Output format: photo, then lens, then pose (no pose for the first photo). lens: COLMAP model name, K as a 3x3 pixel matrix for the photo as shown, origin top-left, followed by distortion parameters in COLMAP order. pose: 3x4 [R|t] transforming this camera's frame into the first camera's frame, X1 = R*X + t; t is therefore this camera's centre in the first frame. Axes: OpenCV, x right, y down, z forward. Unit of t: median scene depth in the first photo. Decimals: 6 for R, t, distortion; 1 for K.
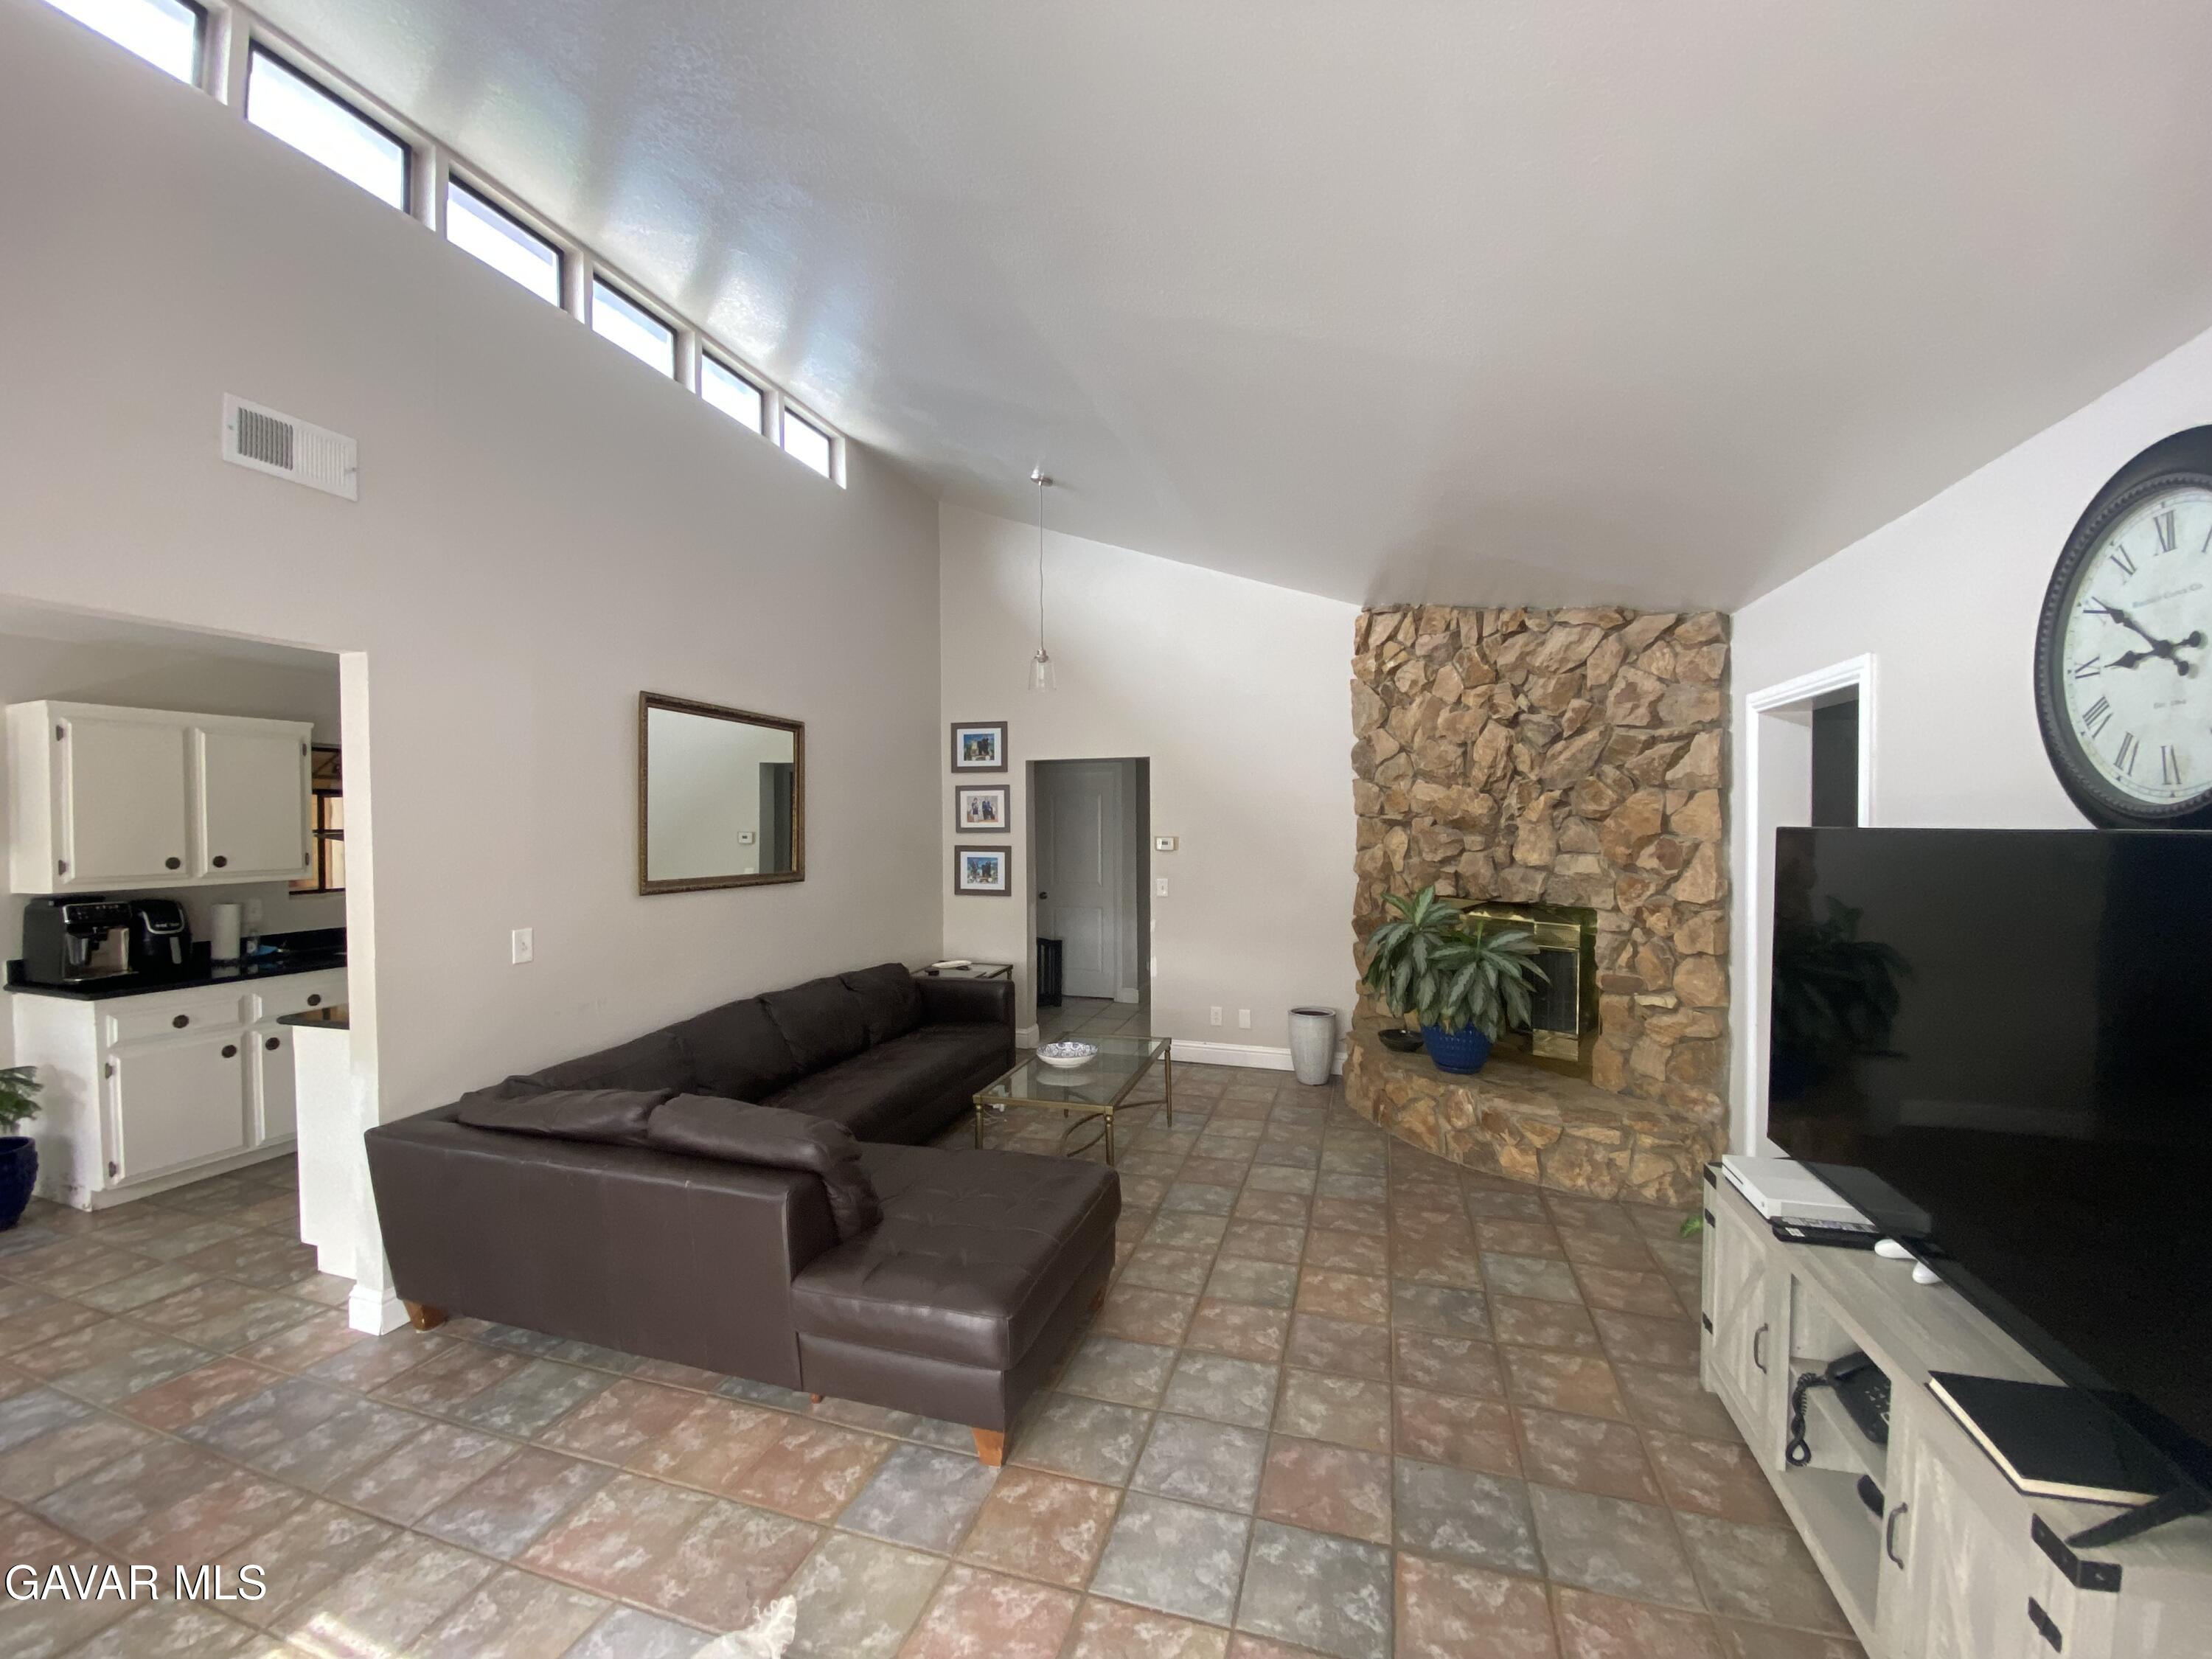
lens RADIAL K [[893.5, 0, 1104.4], [0, 893.5, 844.1], [0, 0, 1]] dist [0.008258, -0.016058]
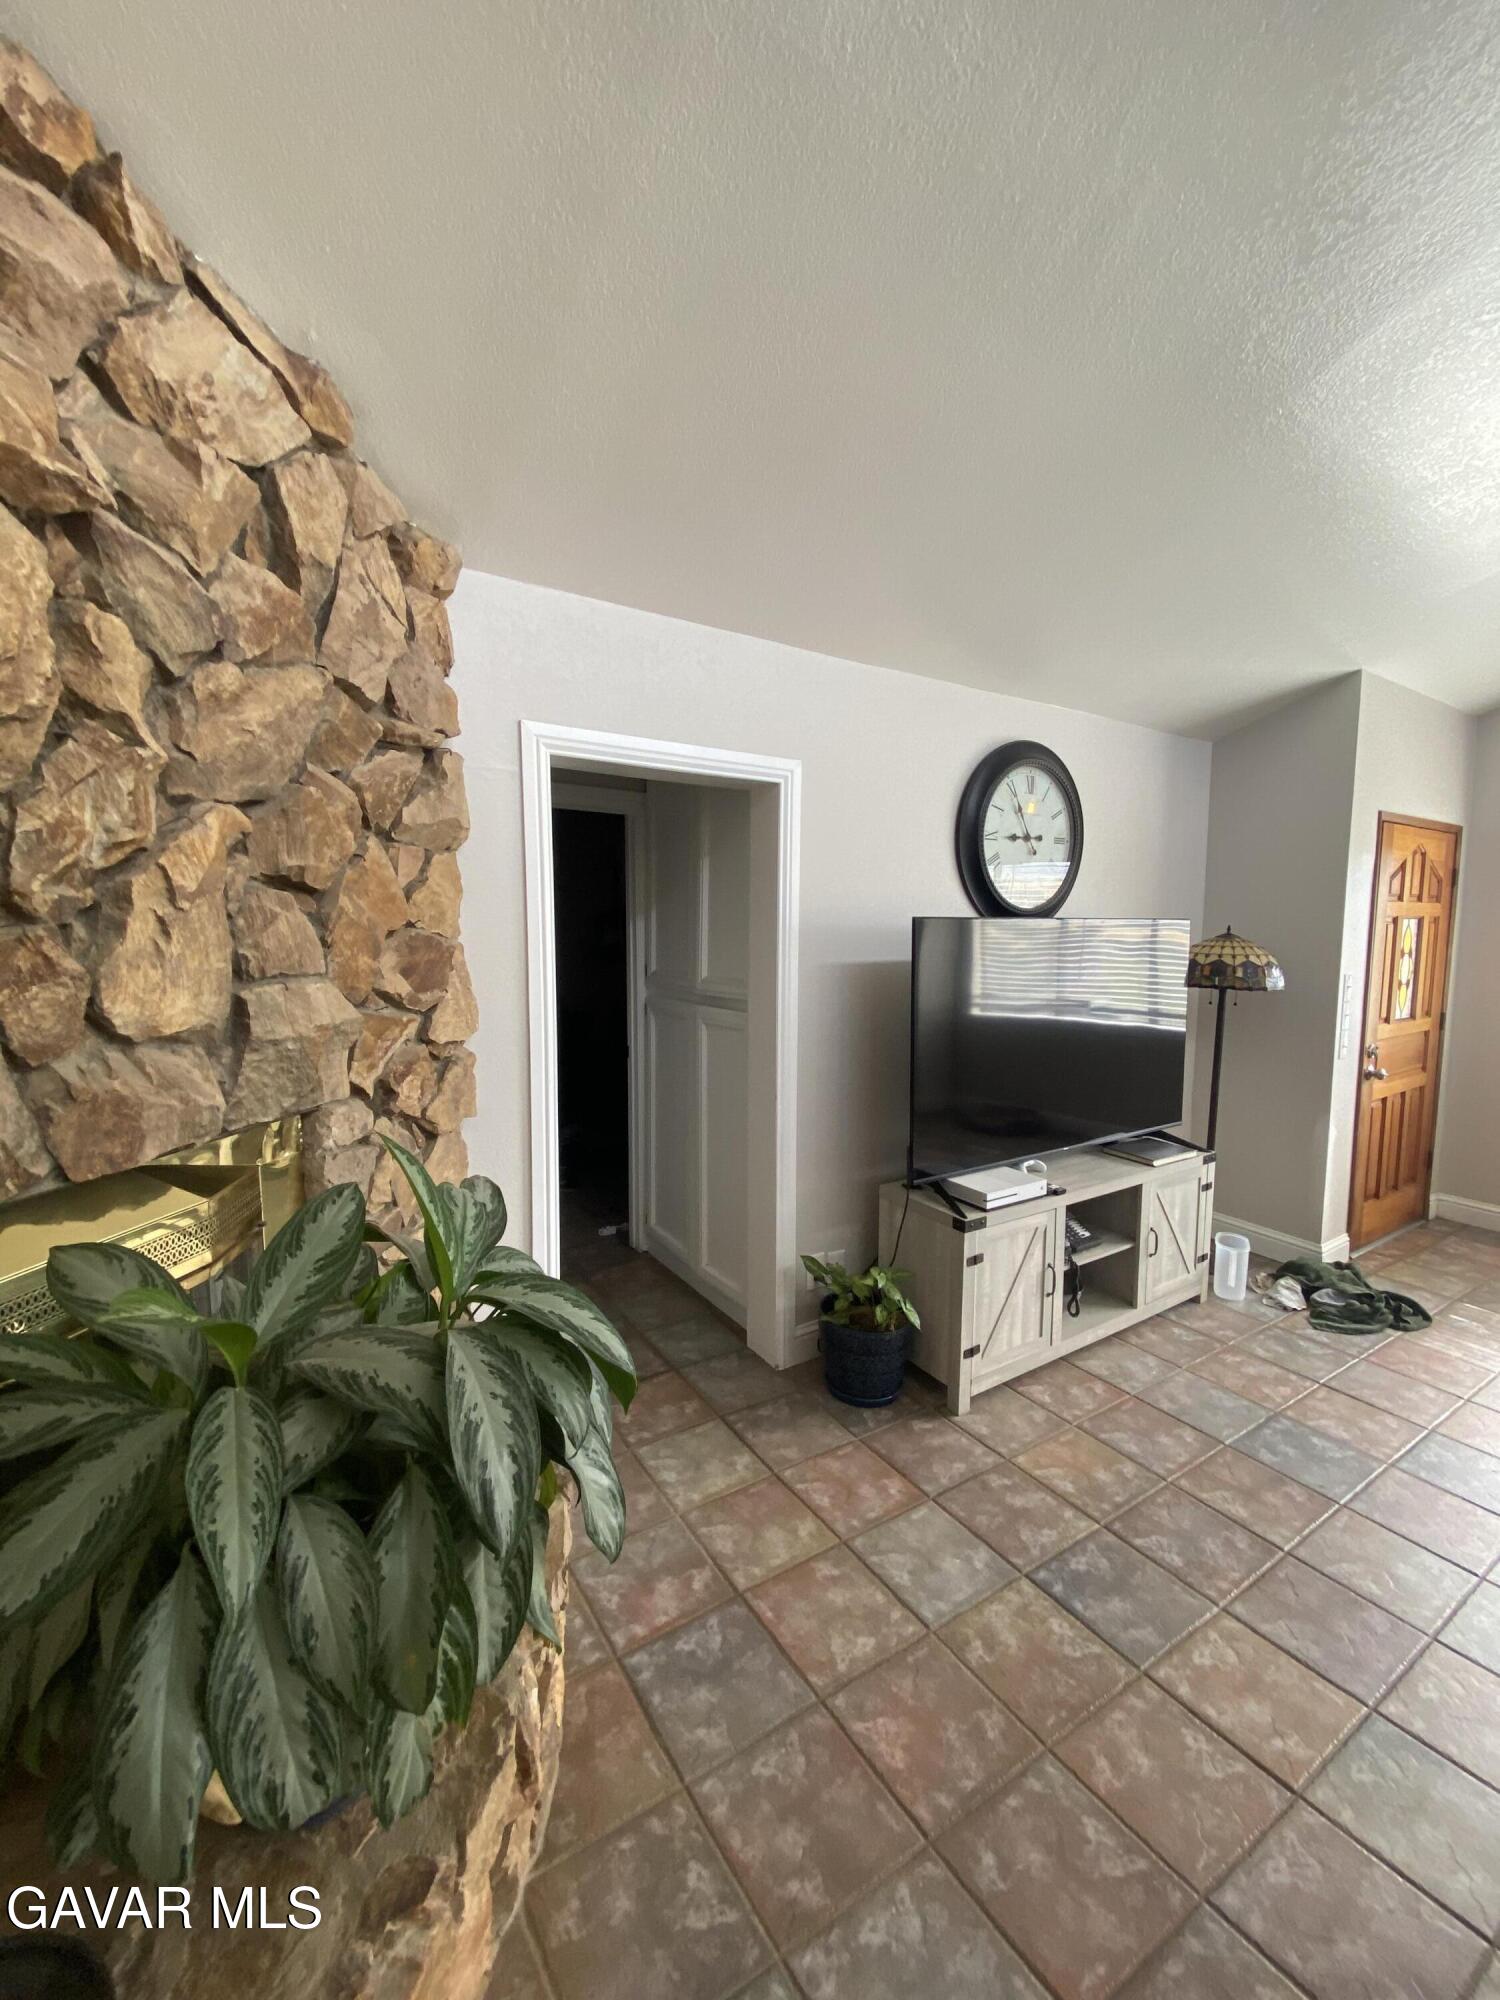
lens RADIAL K [[807.9, 0, 744.2], [0, 807.9, 996.6], [0, 0, 1]] dist [0.008258, -0.016058]
pose [[-0.760417, -0.055759, 0.647037, 0.172098], [0.014662, 0.994579, 0.102940, -0.018293], [-0.649270, 0.087765, -0.755477, 1.313048]]
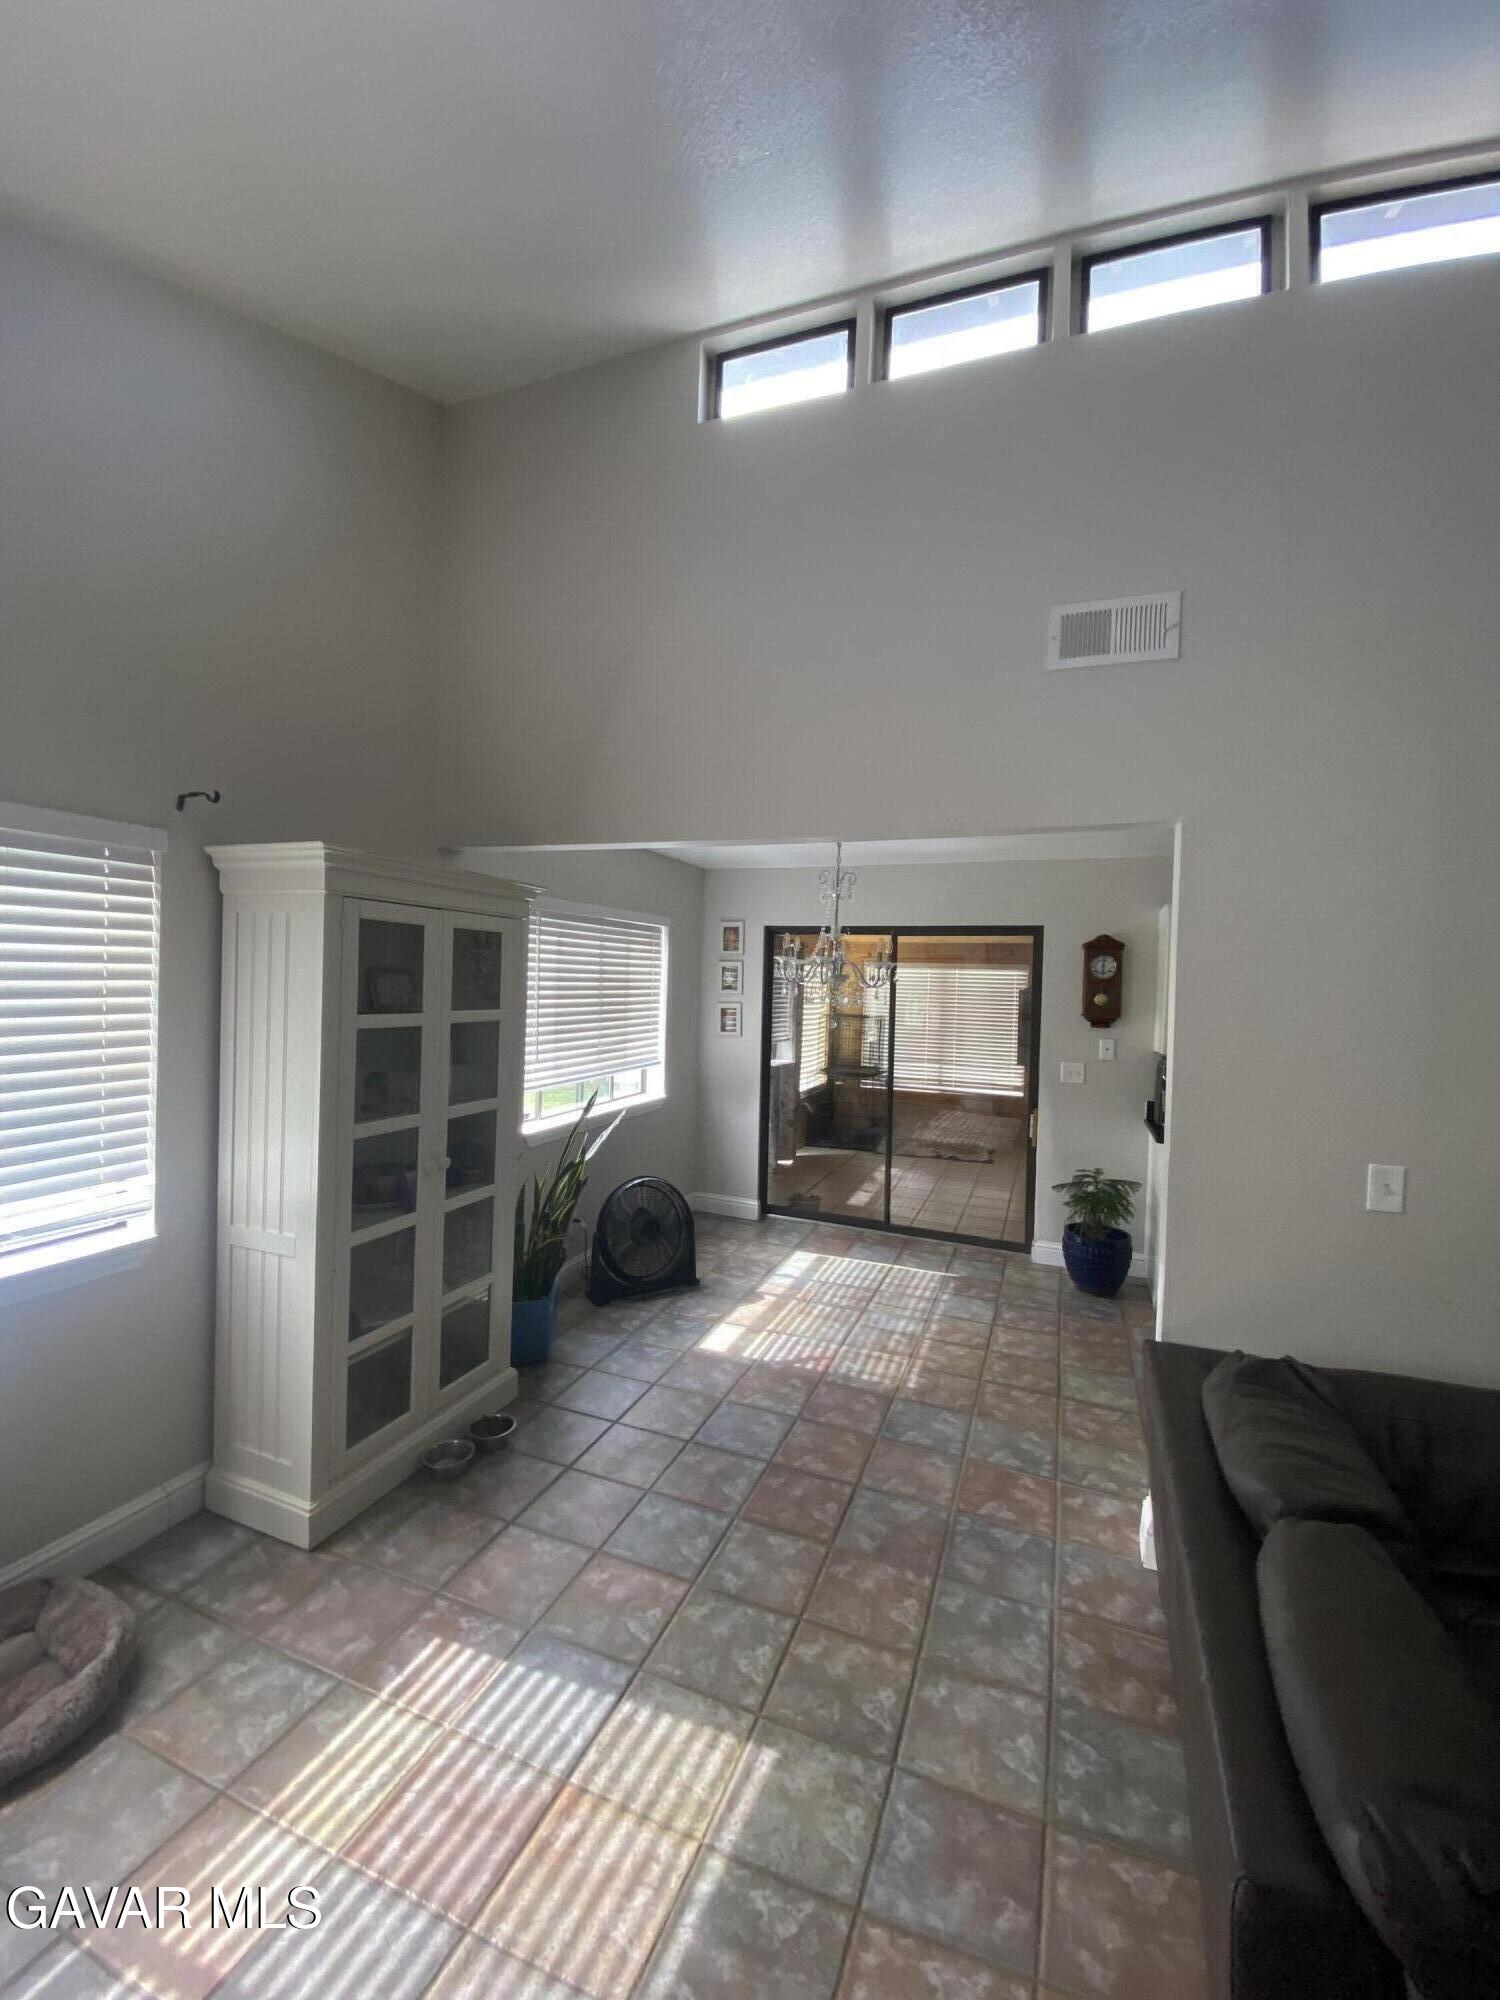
lens RADIAL K [[807.9, 0, 744.2], [0, 807.9, 996.6], [0, 0, 1]] dist [0.008258, -0.016058]
pose [[-0.077845, 0.020956, -0.996745, 0.024995], [-0.056315, 0.998090, 0.025382, -0.023477], [0.995374, 0.058107, -0.076516, 0.467281]]
